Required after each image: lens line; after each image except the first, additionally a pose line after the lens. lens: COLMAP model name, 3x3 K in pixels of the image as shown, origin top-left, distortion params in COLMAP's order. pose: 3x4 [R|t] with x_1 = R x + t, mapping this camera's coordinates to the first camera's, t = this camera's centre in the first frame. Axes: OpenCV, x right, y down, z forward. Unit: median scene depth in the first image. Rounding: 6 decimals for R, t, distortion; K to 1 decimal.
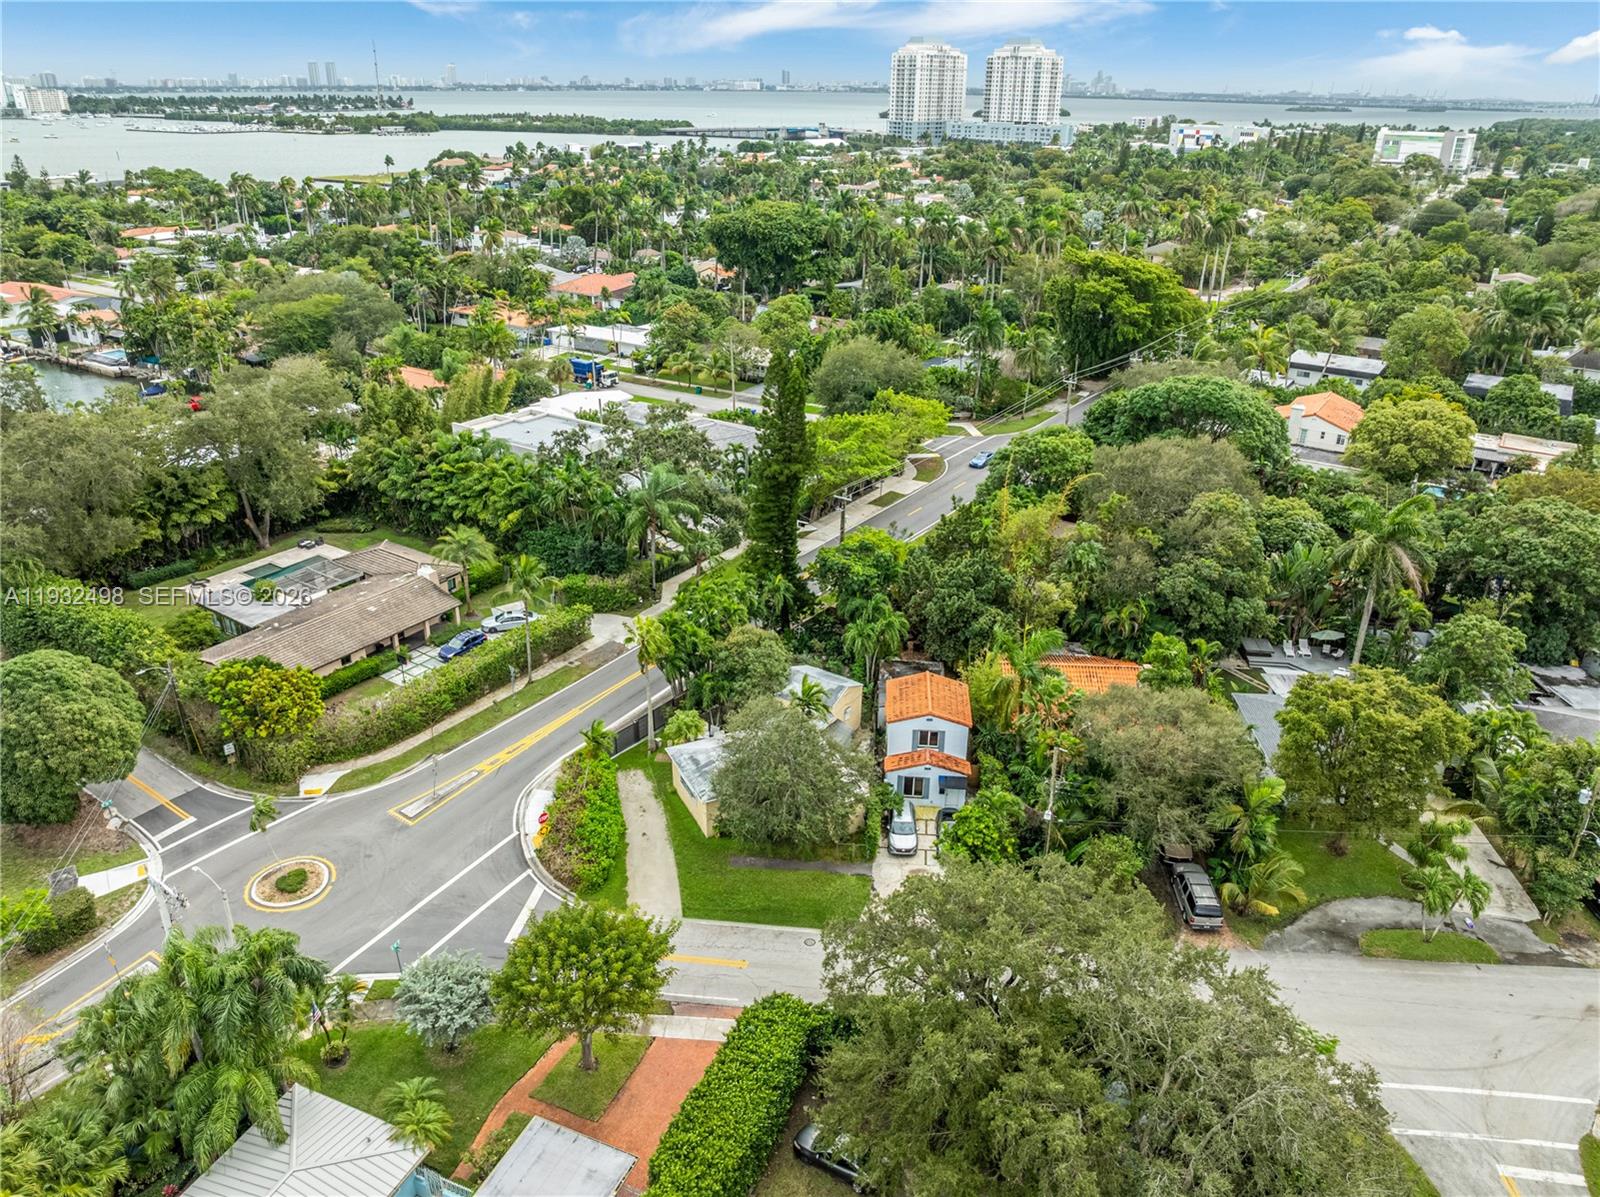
lens RADIAL K [[1146.9, 0, 800.0], [0, 1146.9, 598.5], [0, 0, 1]] dist [-0.059654, 0.028084]
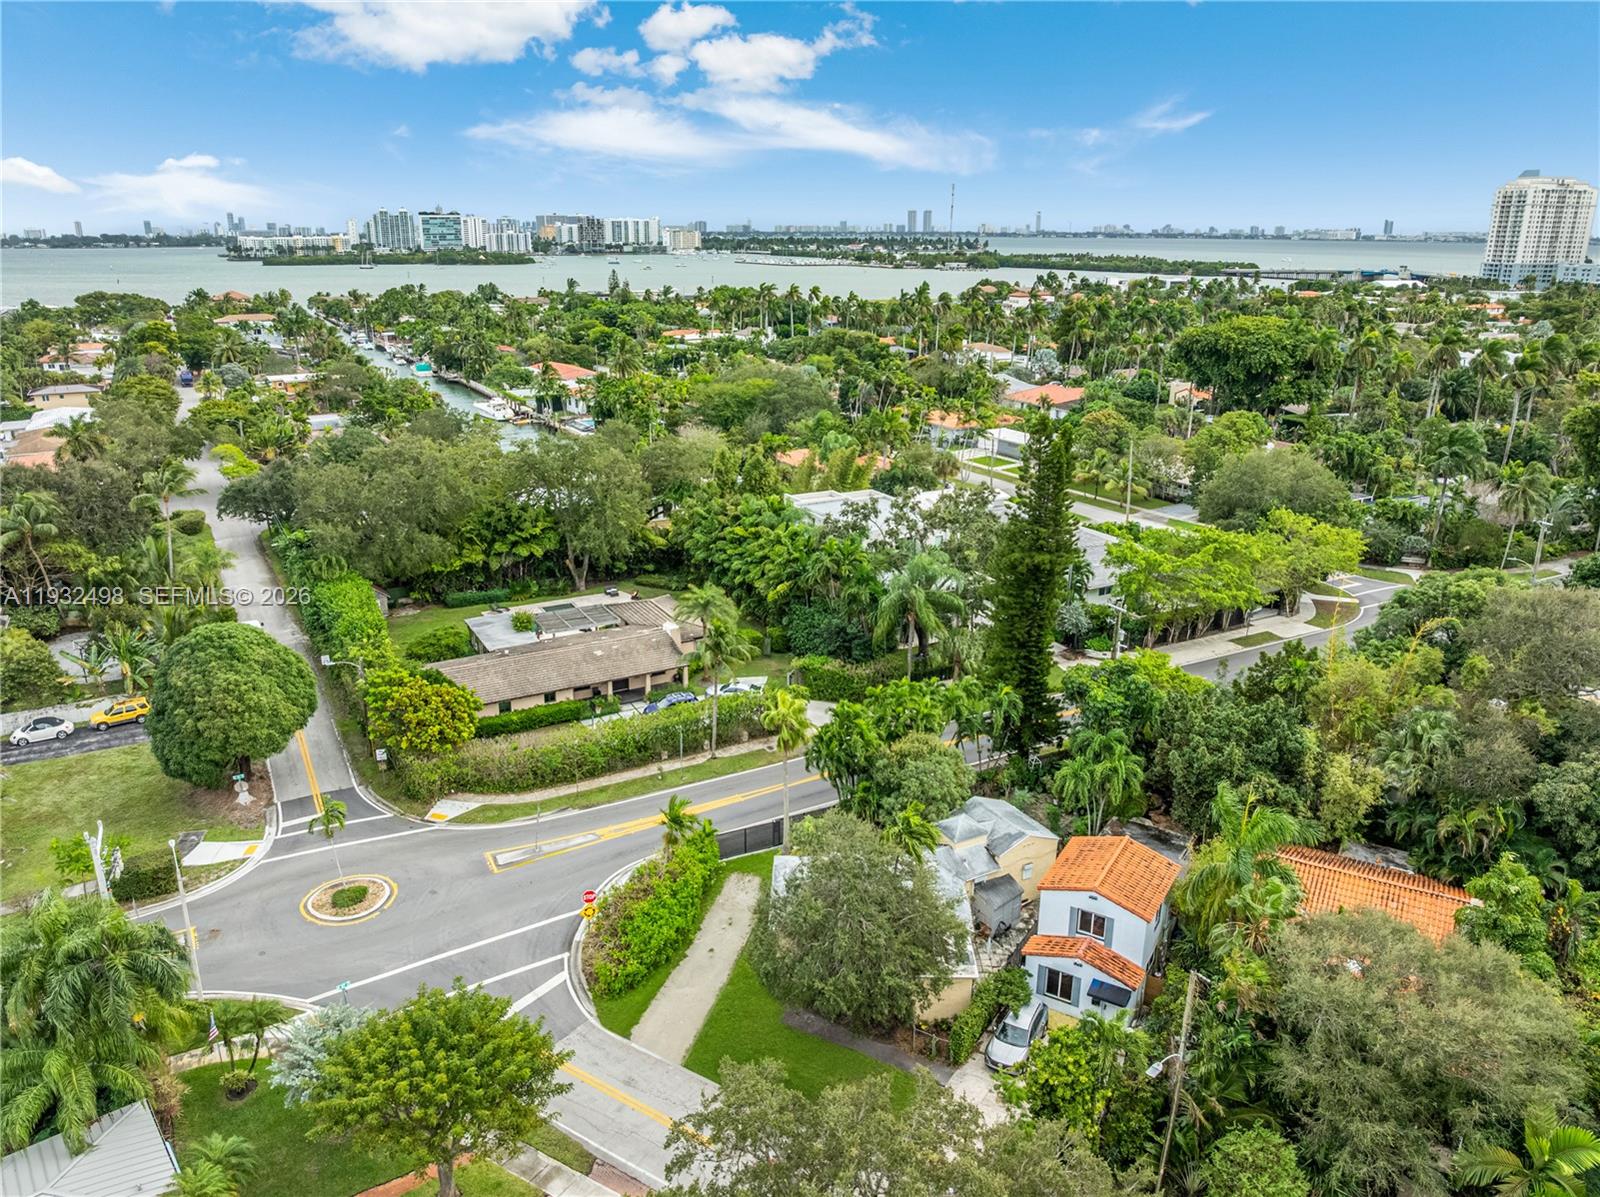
lens RADIAL K [[1146.9, 0, 800.0], [0, 1146.9, 598.5], [0, 0, 1]] dist [-0.059654, 0.028084]
pose [[0.885598, 0.129427, -0.446055, 0.170623], [-0.182144, 0.980236, -0.077203, 0.006242], [0.427247, 0.149616, 0.891670, 0.171444]]
